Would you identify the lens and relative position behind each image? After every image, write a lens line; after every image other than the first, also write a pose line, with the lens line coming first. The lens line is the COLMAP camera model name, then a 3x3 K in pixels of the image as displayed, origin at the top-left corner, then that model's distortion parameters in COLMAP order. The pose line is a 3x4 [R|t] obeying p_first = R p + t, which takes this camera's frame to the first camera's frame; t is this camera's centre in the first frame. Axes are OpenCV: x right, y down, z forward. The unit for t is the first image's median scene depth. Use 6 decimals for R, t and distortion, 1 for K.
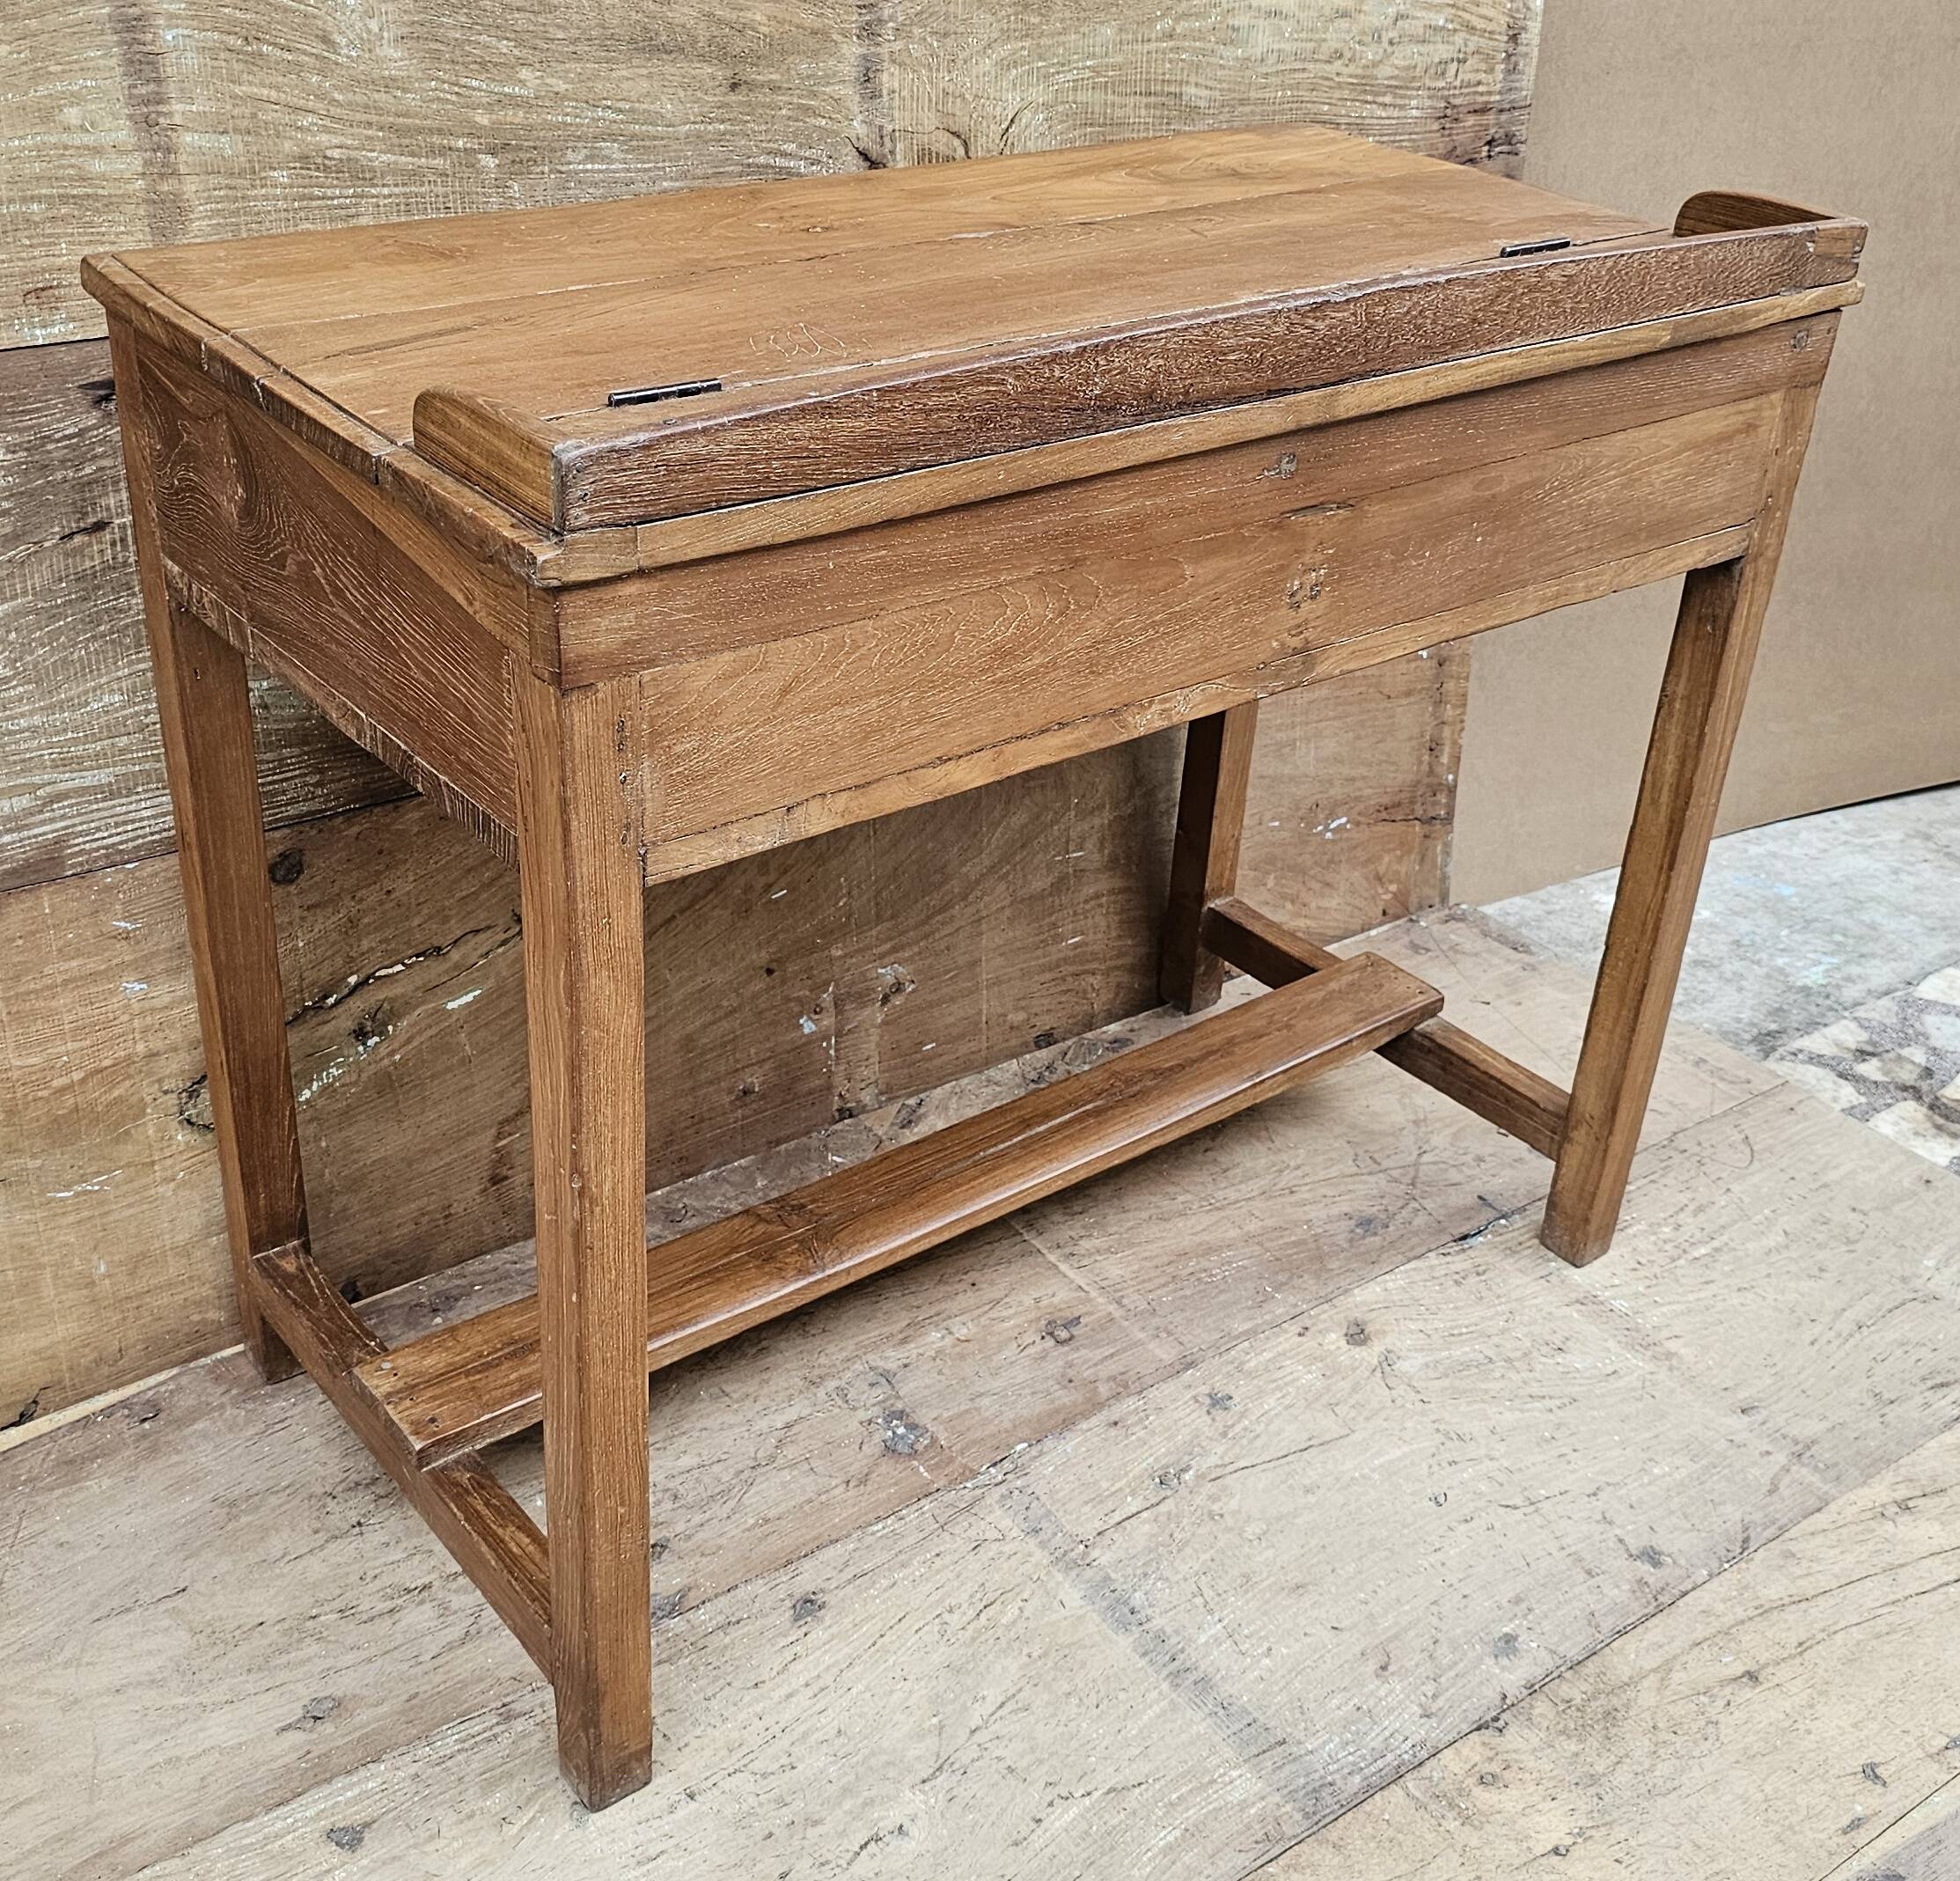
lens RADIAL K [[2322.4, 0, 957.3], [0, 2322.4, 909.9], [0, 0, 1]] dist [0.102764, -0.171501]
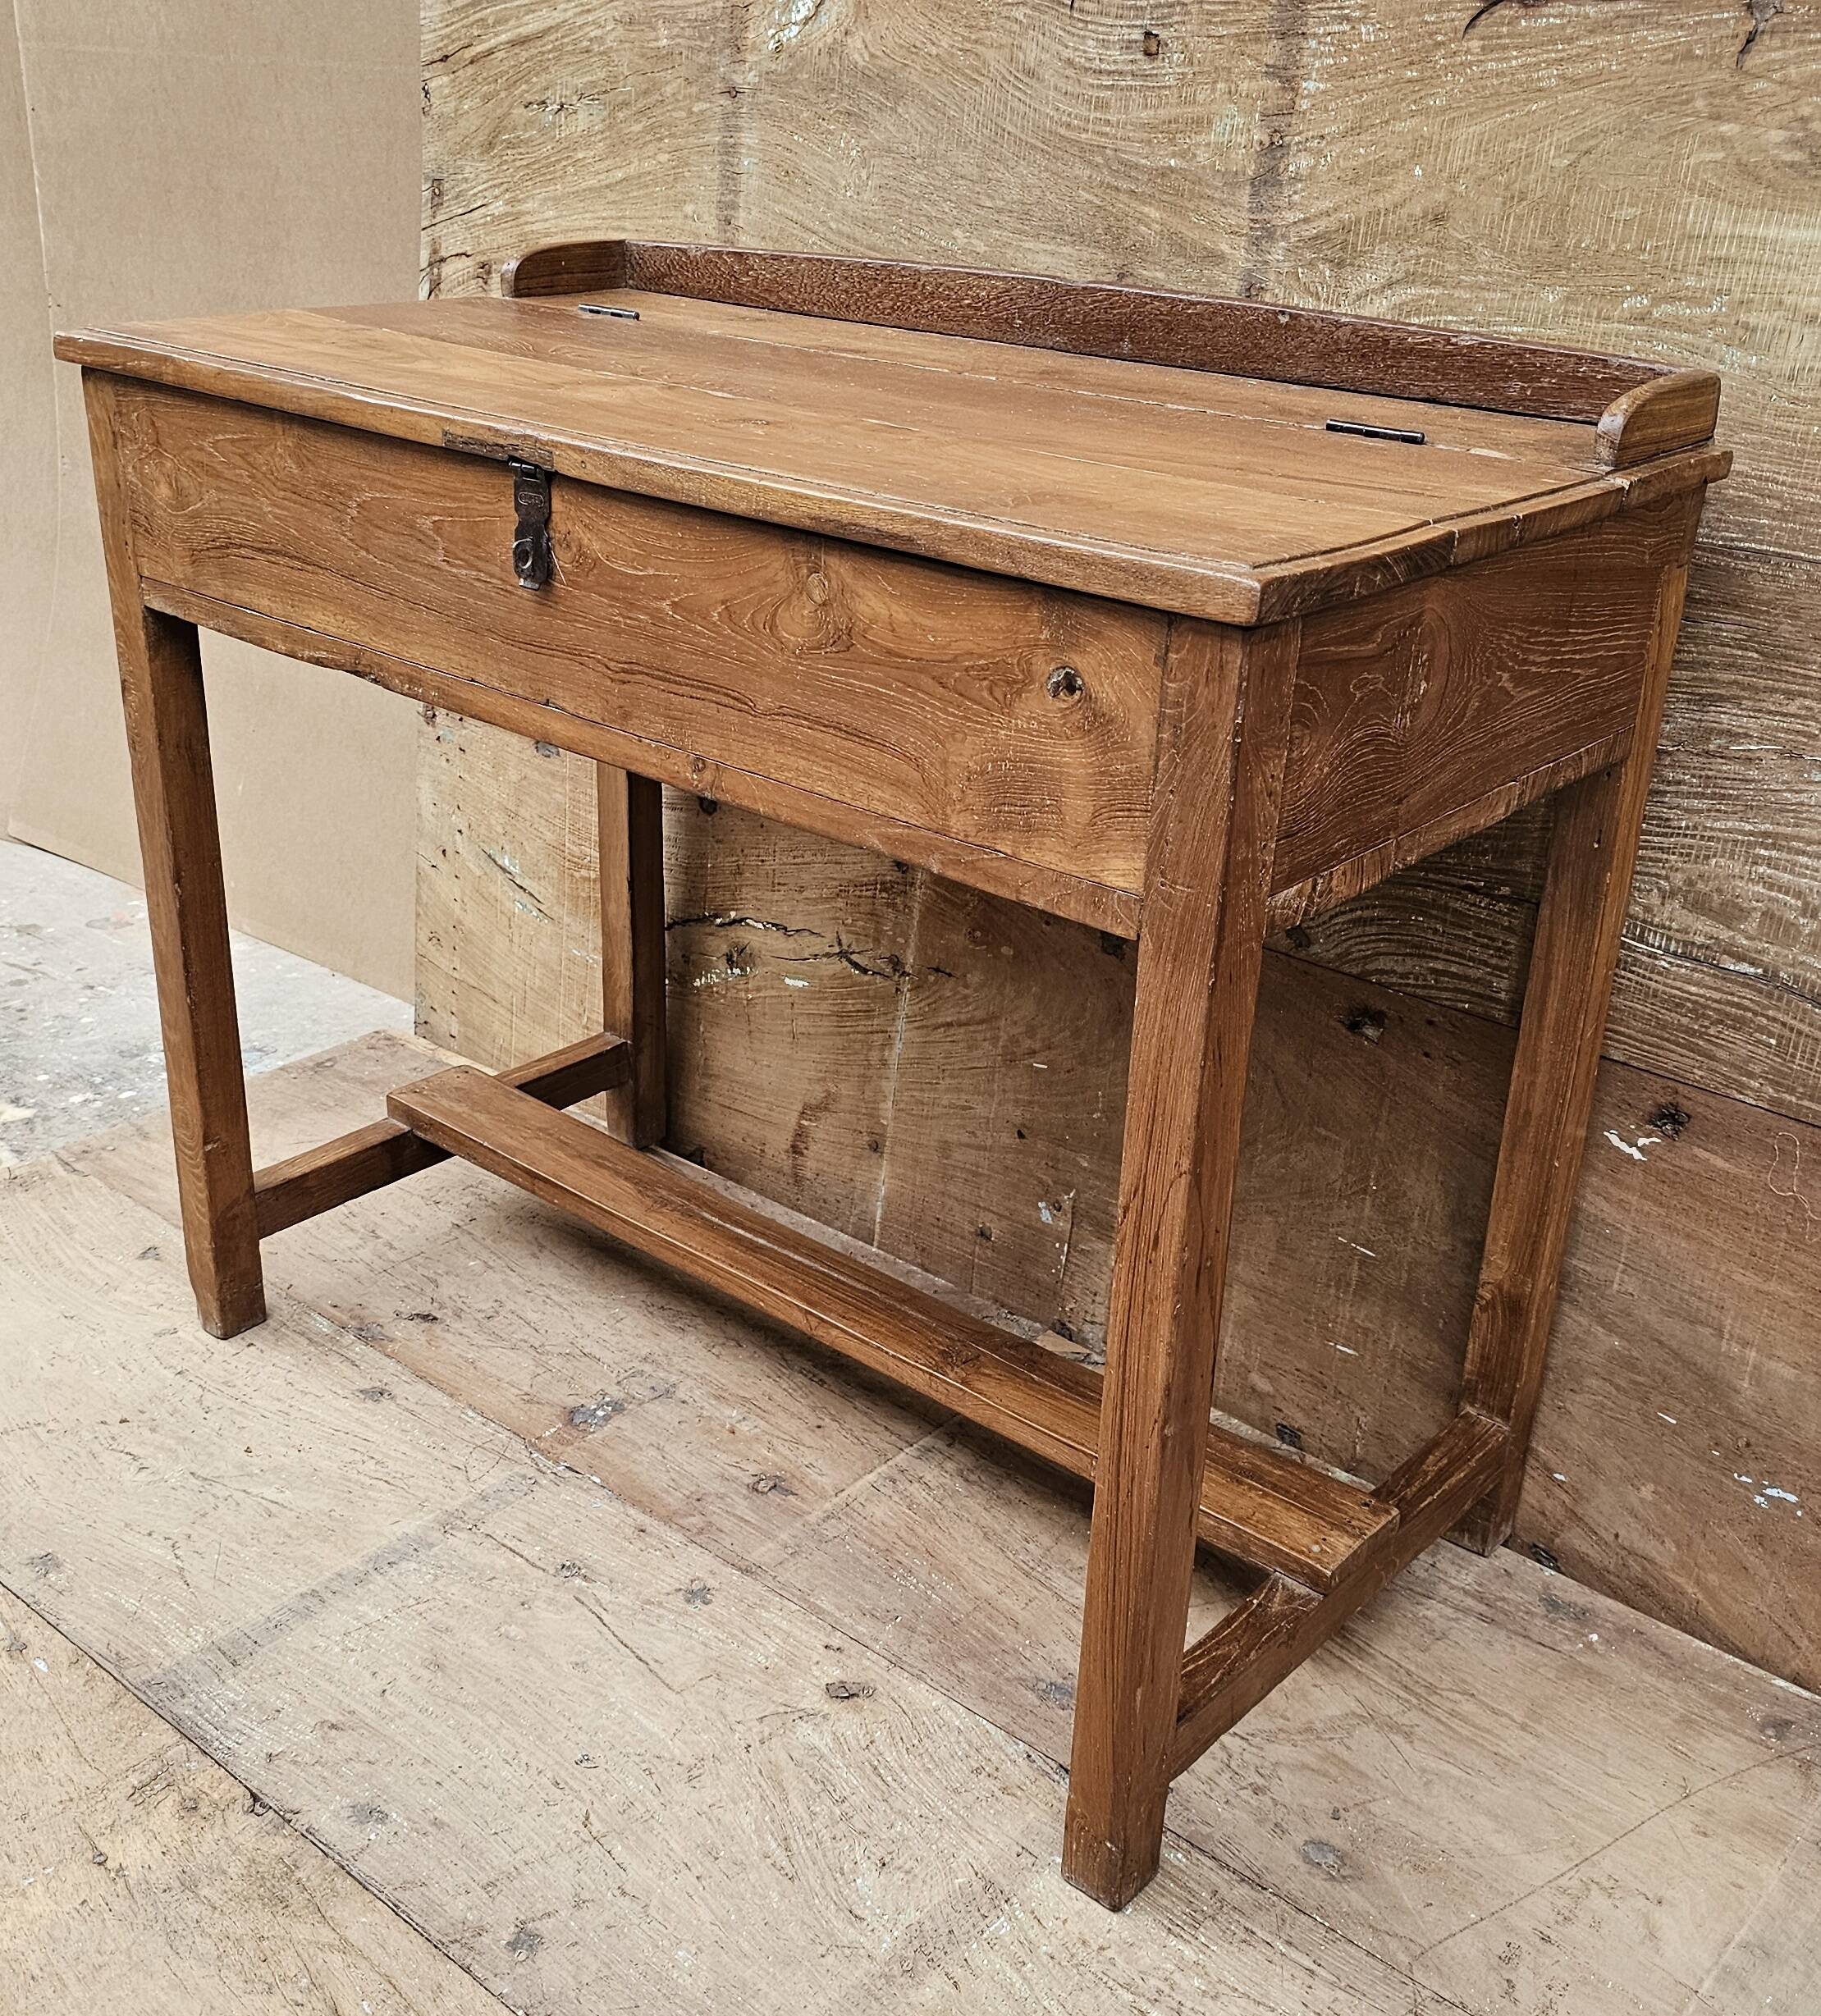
lens RADIAL K [[2179.4, 0, 937.0], [0, 2179.4, 1061.2], [0, 0, 1]] dist [0.092596, -0.145561]
pose [[0.239267, 0.380487, -0.893298, 0.884878], [-0.499854, 0.837009, 0.222627, -0.229277], [0.832405, 0.393251, 0.390456, 0.668490]]
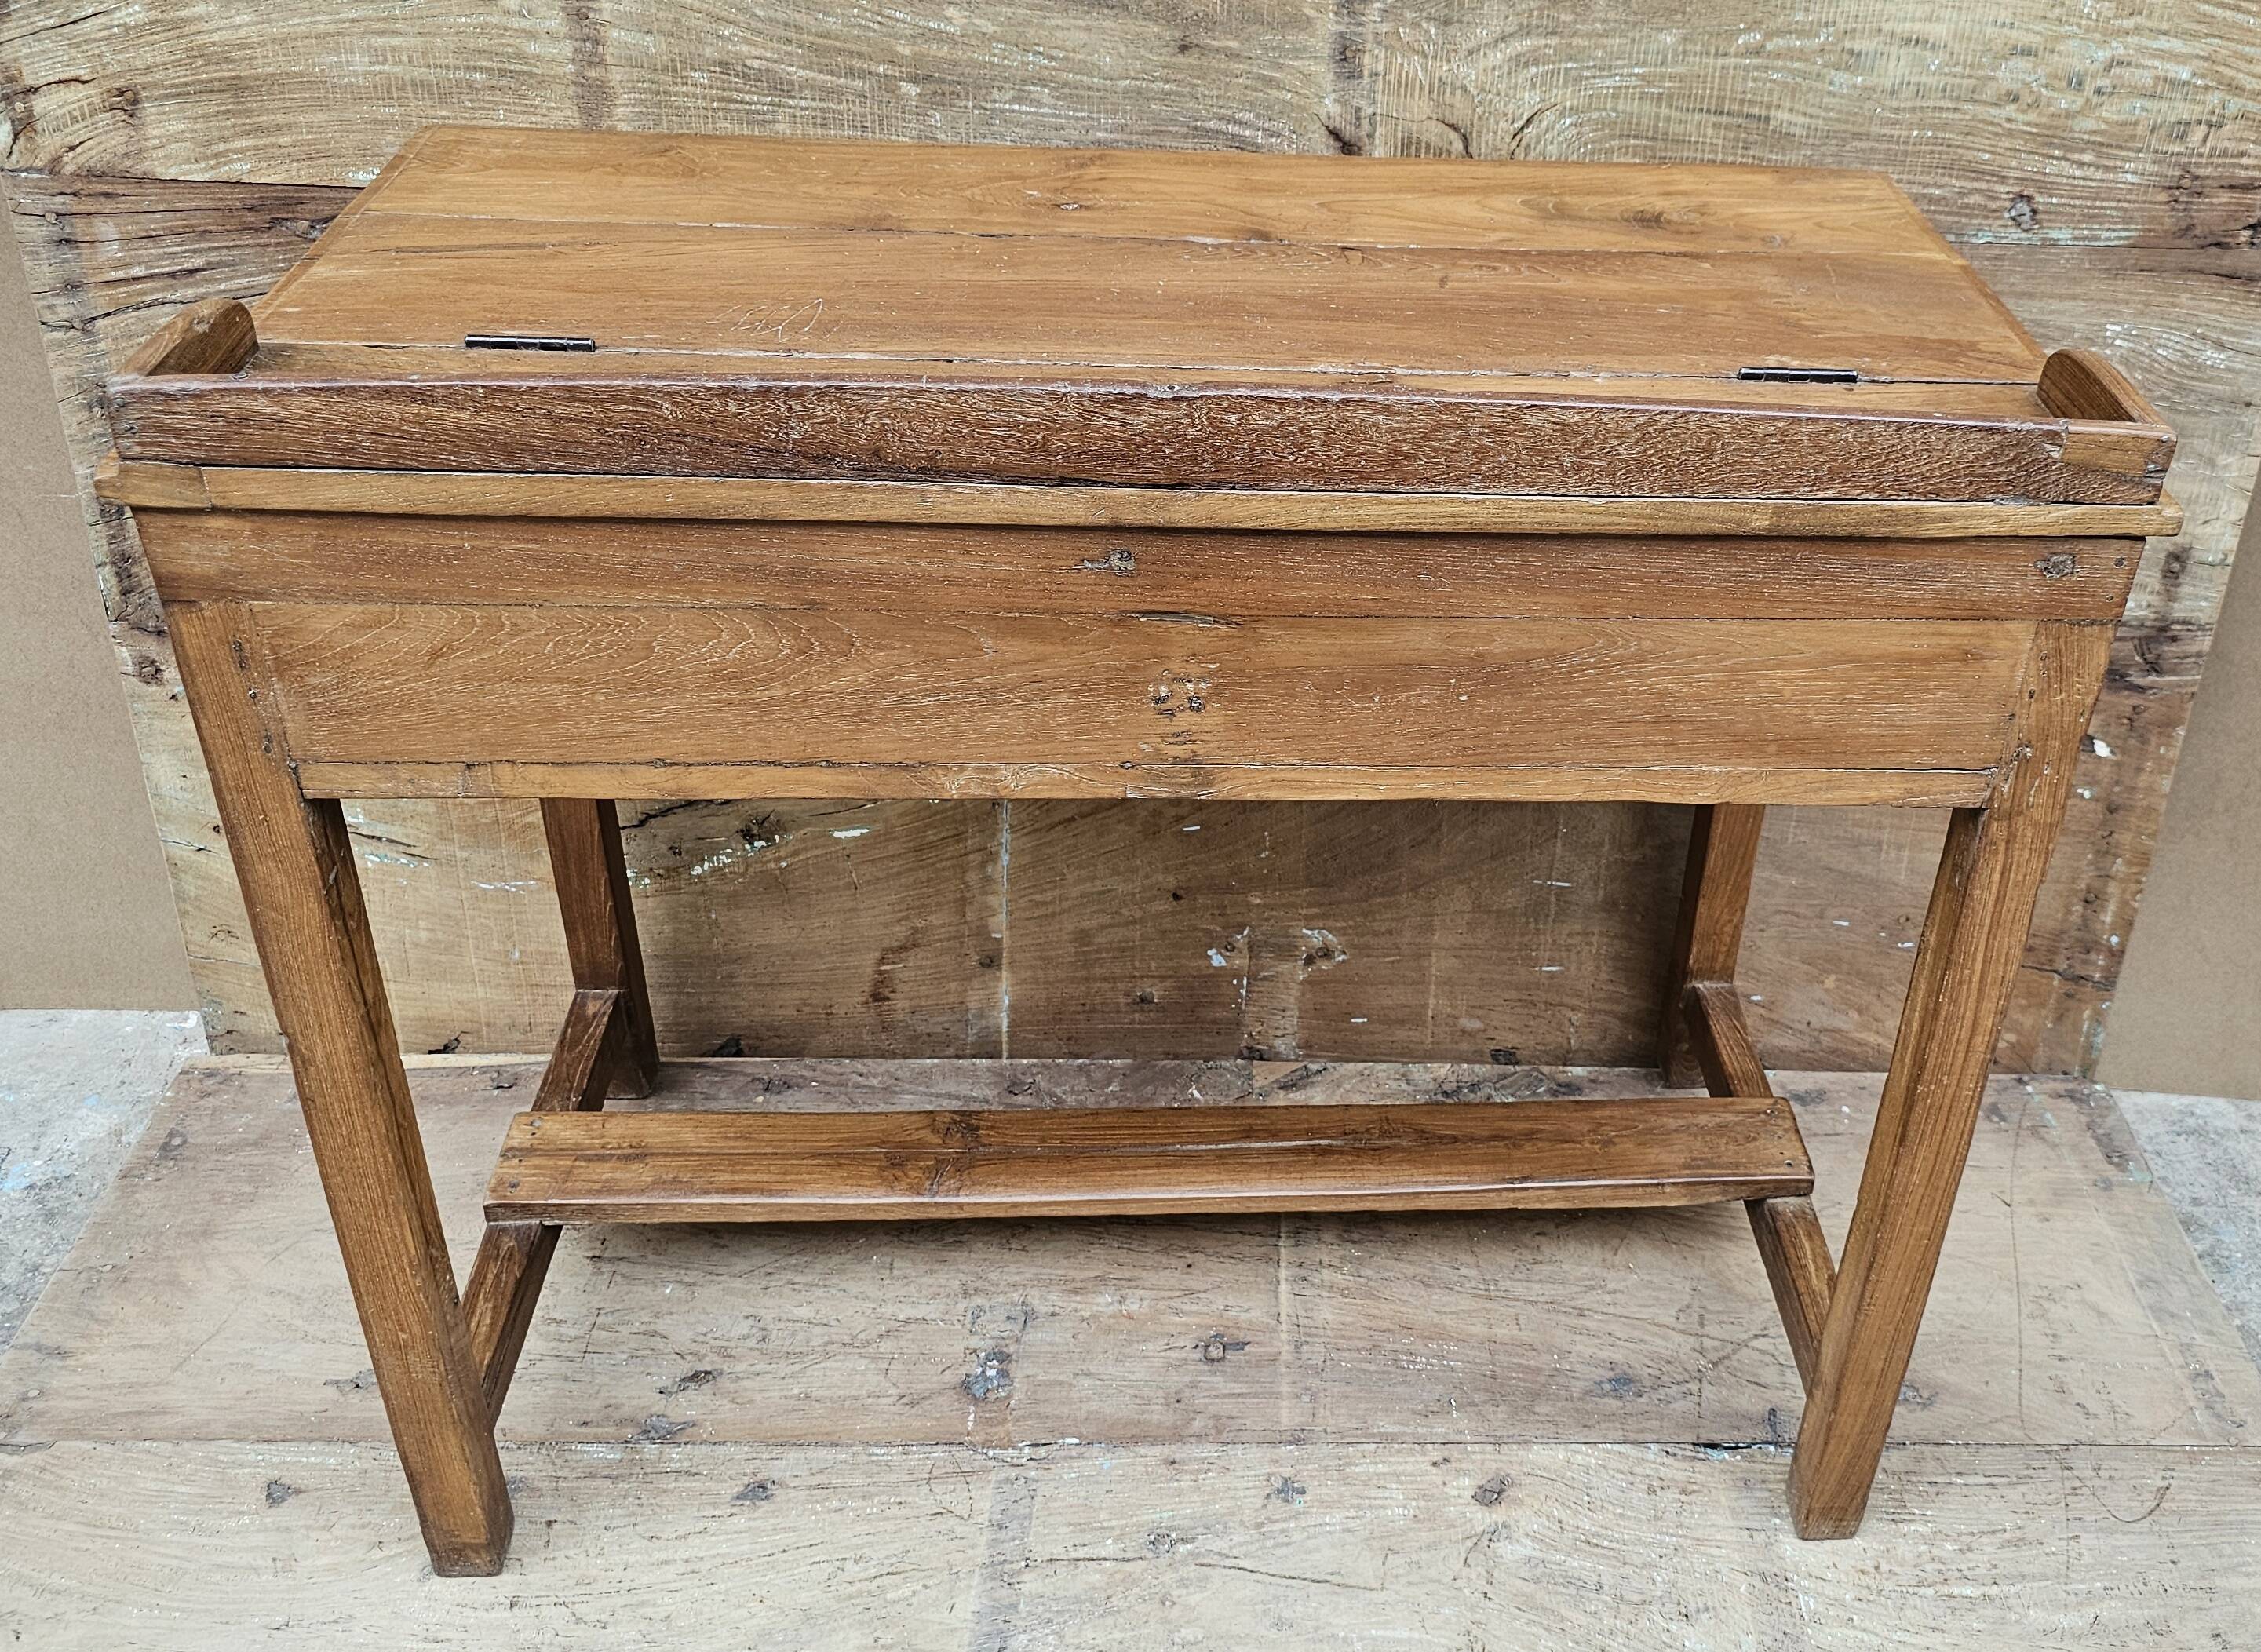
lens RADIAL K [[2082.9, 0, 1328.8], [0, 2082.9, 752.7], [0, 0, 1]] dist [0.060586, -0.069894]
pose [[0.826285, 0.293608, -0.480675, 0.460466], [-0.281167, 0.954468, 0.099682, -0.167832], [0.488056, 0.052784, 0.871215, 0.265393]]
